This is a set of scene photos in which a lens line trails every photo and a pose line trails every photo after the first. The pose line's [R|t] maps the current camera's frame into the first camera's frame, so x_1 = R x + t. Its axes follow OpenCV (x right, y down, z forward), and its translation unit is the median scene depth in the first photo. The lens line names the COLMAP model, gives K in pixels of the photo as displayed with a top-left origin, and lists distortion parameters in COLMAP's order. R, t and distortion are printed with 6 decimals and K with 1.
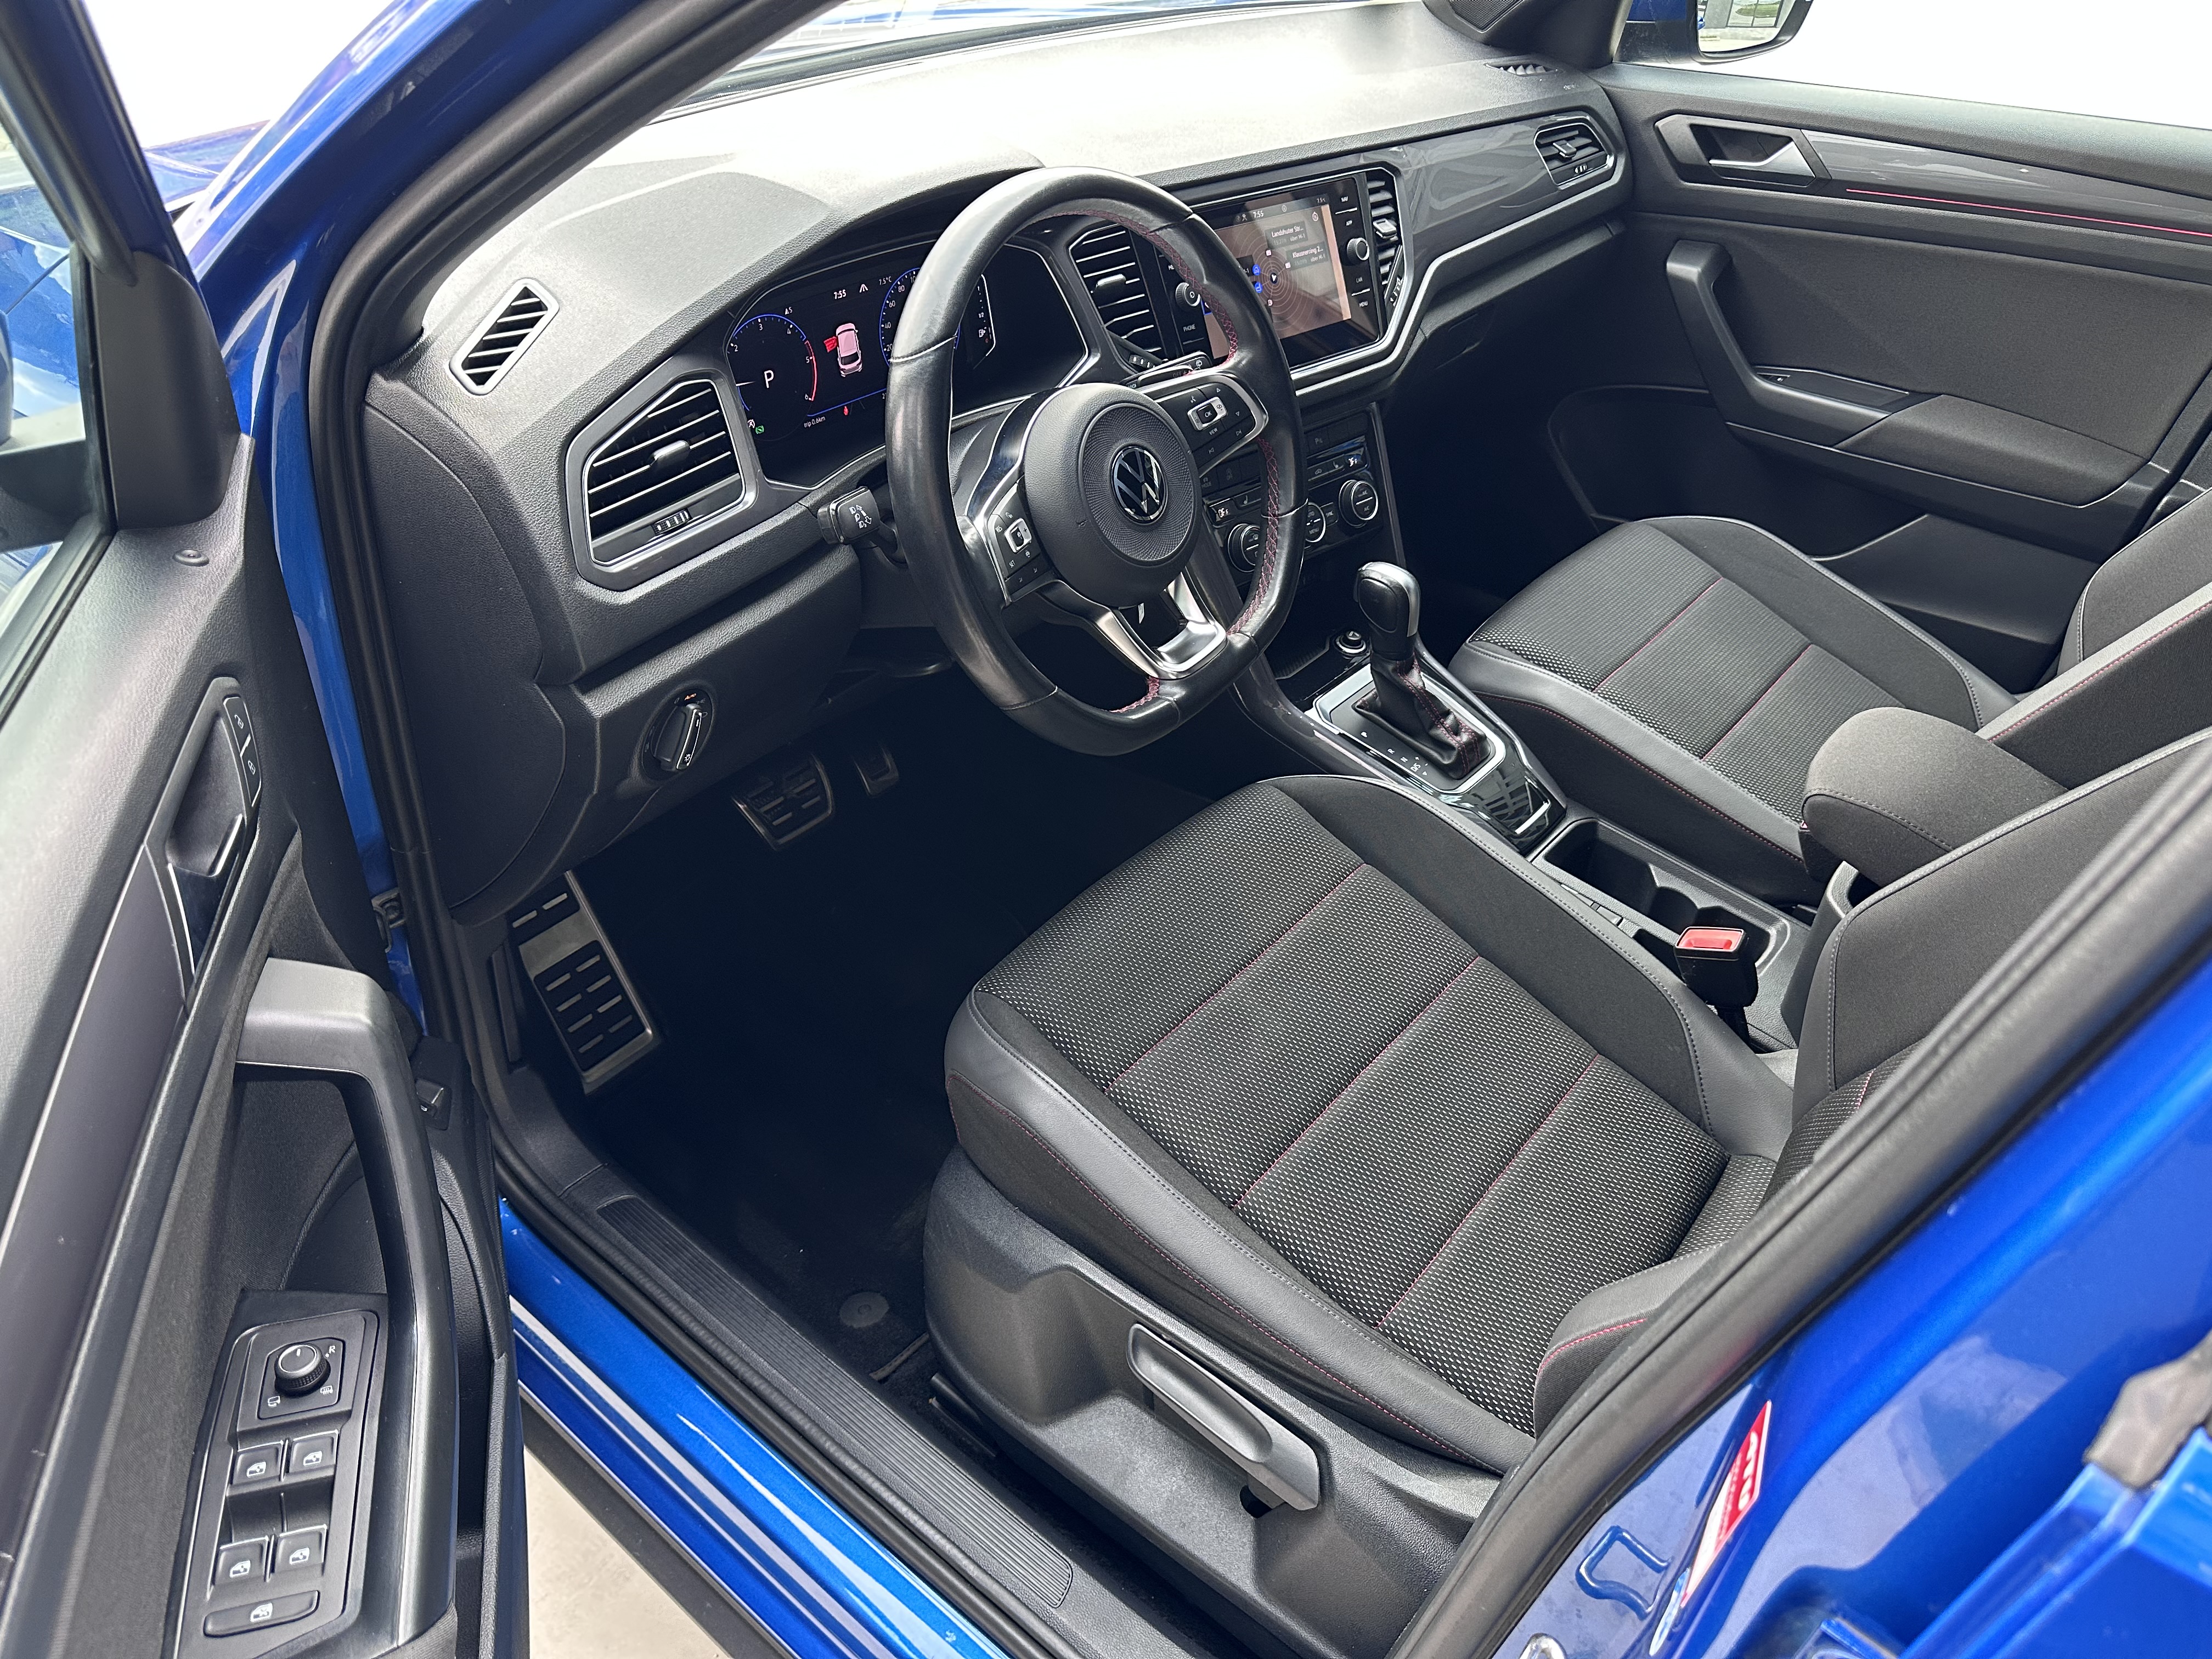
lens RADIAL K [[1562.6, 0, 1106.0], [0, 1562.6, 829.5], [0, 0, 1]] dist [0.004760, -0.008155]
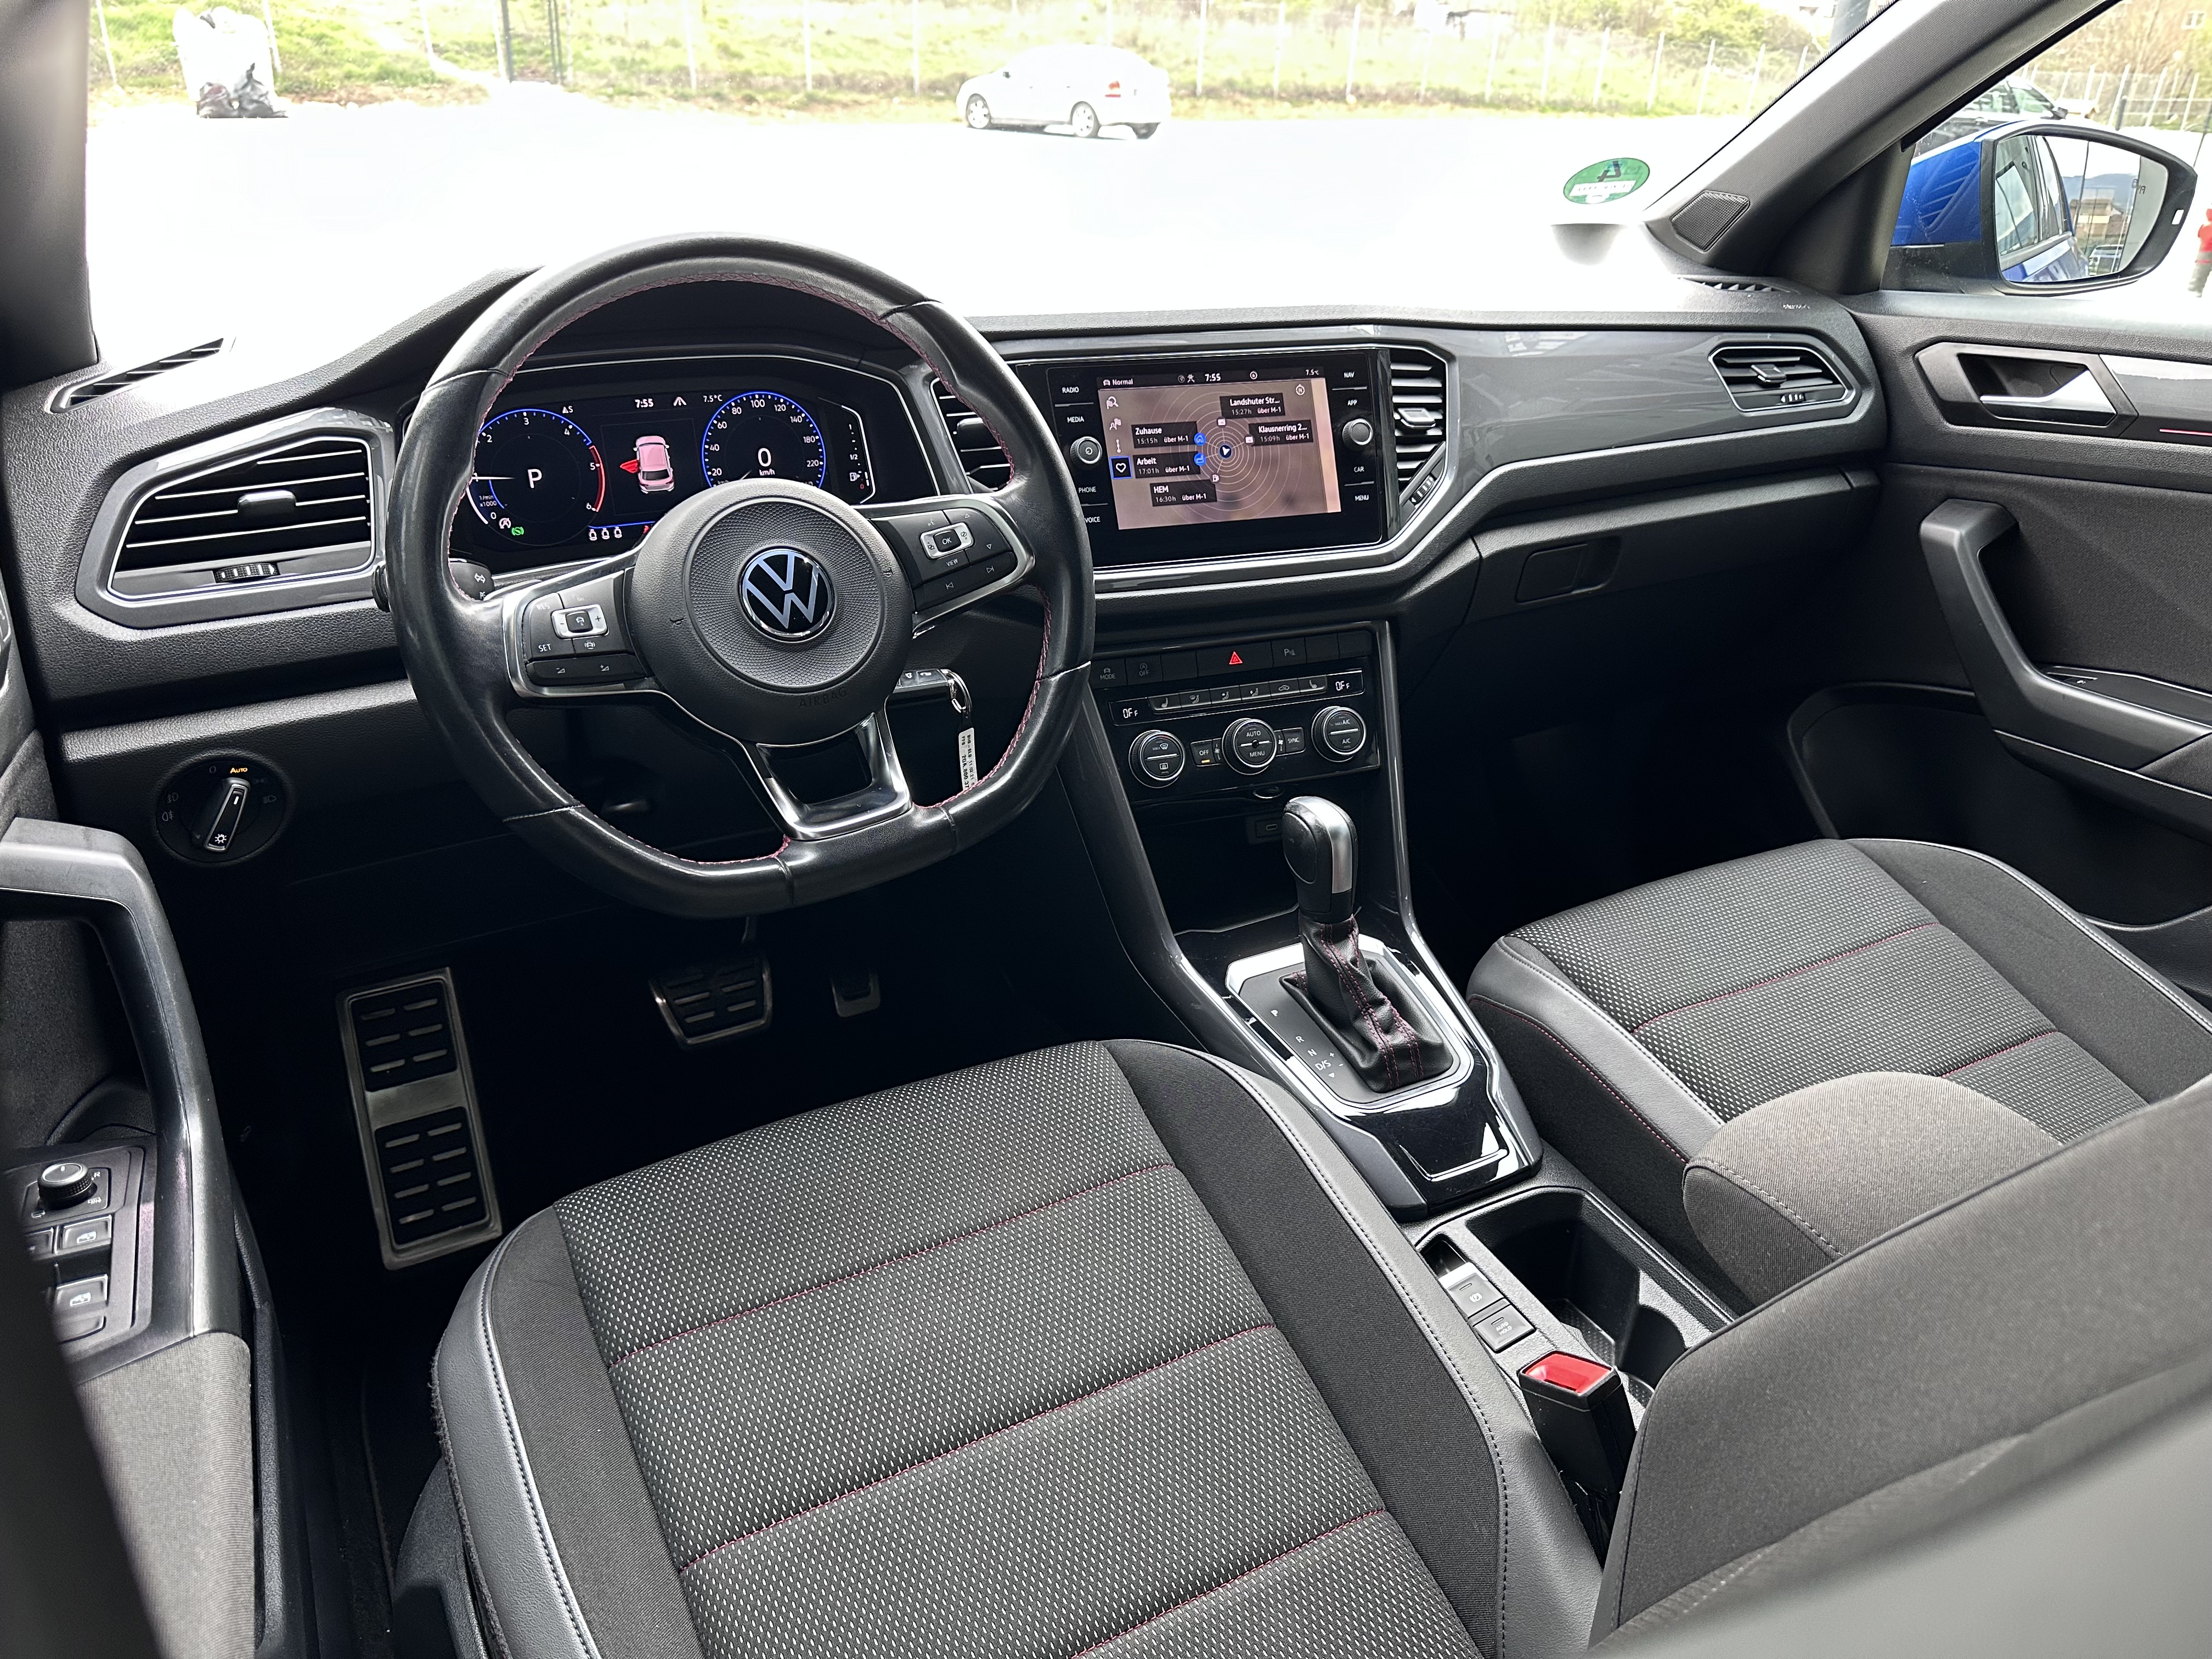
lens RADIAL K [[1583.4, 0, 1106.4], [0, 1583.4, 862.1], [0, 0, 1]] dist [0.052600, -0.079001]
pose [[0.929405, 0.130416, -0.345250, 0.307359], [-0.198070, 0.965605, -0.168449, 0.013503], [0.311407, 0.224941, 0.923270, 0.202098]]
